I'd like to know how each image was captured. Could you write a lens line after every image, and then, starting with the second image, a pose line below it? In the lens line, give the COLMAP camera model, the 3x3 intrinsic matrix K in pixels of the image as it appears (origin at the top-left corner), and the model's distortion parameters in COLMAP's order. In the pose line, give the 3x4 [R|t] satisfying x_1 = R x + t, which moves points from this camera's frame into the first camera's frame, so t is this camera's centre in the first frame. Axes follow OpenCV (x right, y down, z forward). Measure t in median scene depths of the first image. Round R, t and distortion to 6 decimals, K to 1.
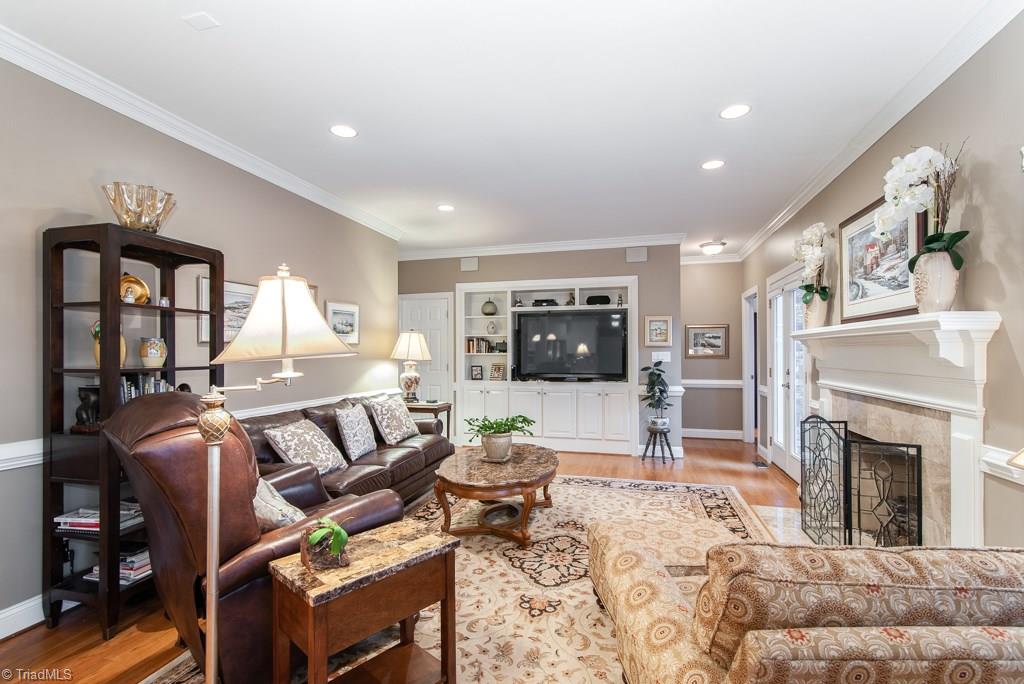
lens RADIAL K [[471.9, 0, 512.0], [0, 471.9, 342.0], [0, 0, 1]] dist [0.003300, 0.000577]
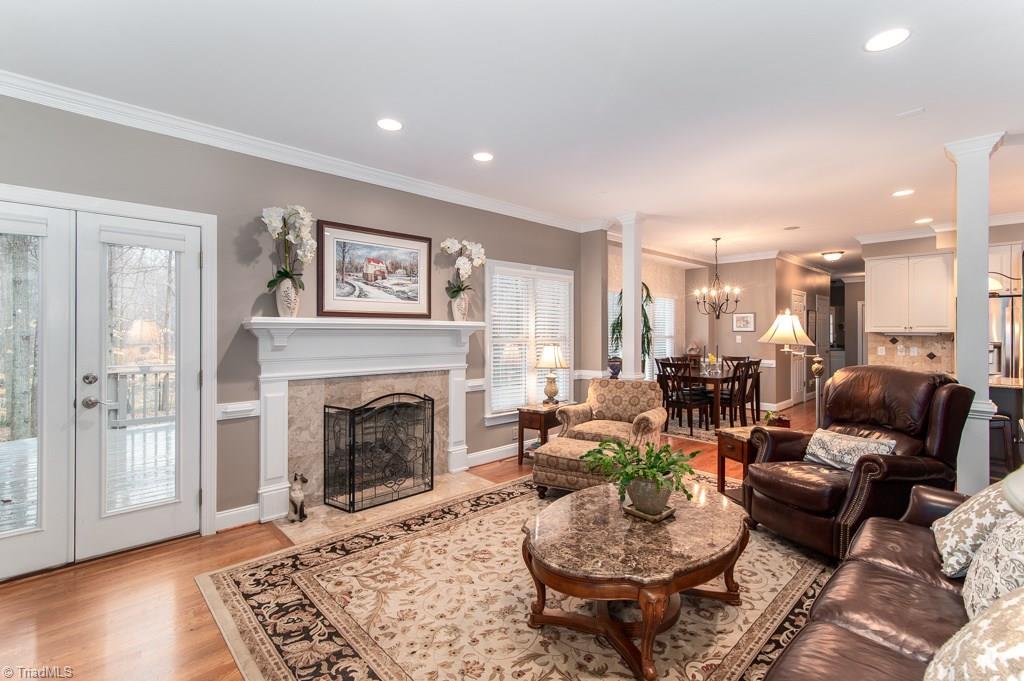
lens RADIAL K [[466.2, 0, 507.6], [0, 466.2, 341.0], [0, 0, 1]] dist [0.010320, 0.000029]
pose [[-0.854217, -0.008335, 0.519850, -0.183832], [-0.009077, 0.999958, 0.001117, 0.013443], [-0.519837, -0.003765, -0.854257, 1.528667]]
